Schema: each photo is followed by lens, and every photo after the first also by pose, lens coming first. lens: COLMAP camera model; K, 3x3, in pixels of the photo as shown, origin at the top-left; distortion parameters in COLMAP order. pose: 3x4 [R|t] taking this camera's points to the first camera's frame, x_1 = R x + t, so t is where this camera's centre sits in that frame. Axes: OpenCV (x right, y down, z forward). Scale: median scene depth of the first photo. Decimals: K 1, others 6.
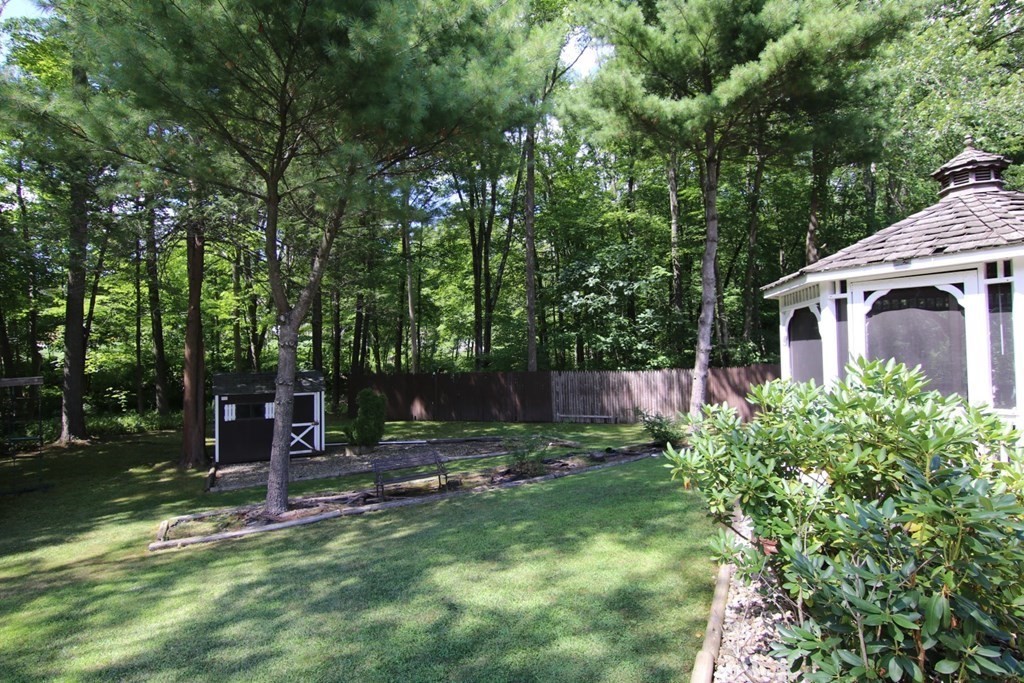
lens RADIAL K [[511.4, 0, 507.4], [0, 511.4, 341.1], [0, 0, 1]] dist [-0.003241, -0.013677]
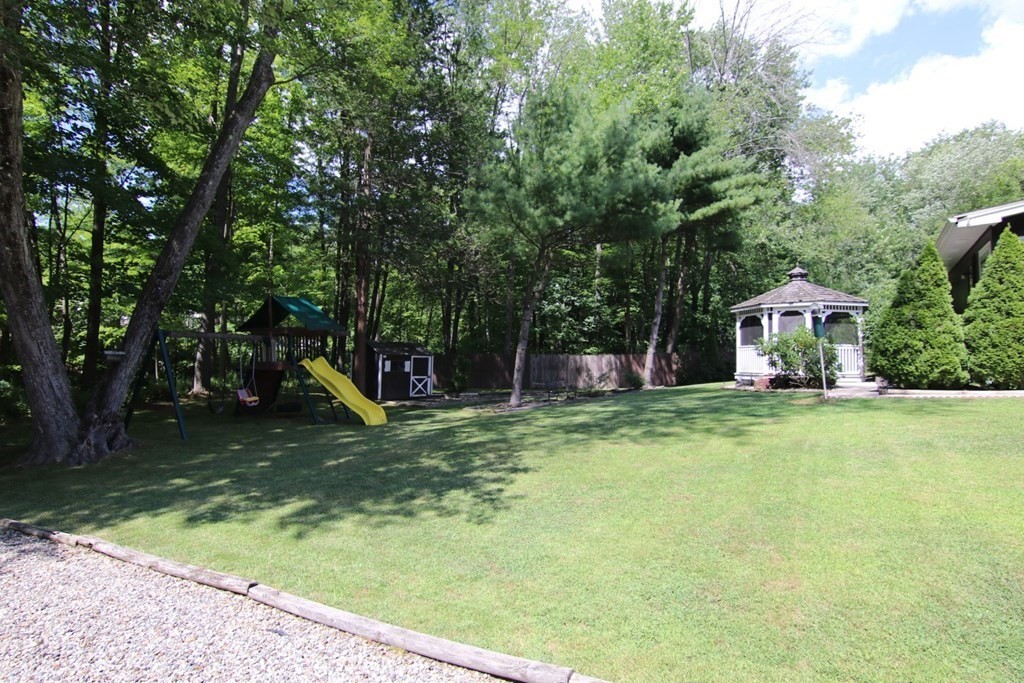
lens RADIAL K [[511.4, 0, 507.4], [0, 511.4, 341.1], [0, 0, 1]] dist [-0.003241, -0.013677]
pose [[0.926665, 0.046090, 0.373051, -0.786183], [-0.039924, 0.998909, -0.024242, 0.090772], [-0.373761, 0.007571, 0.927494, -0.516656]]
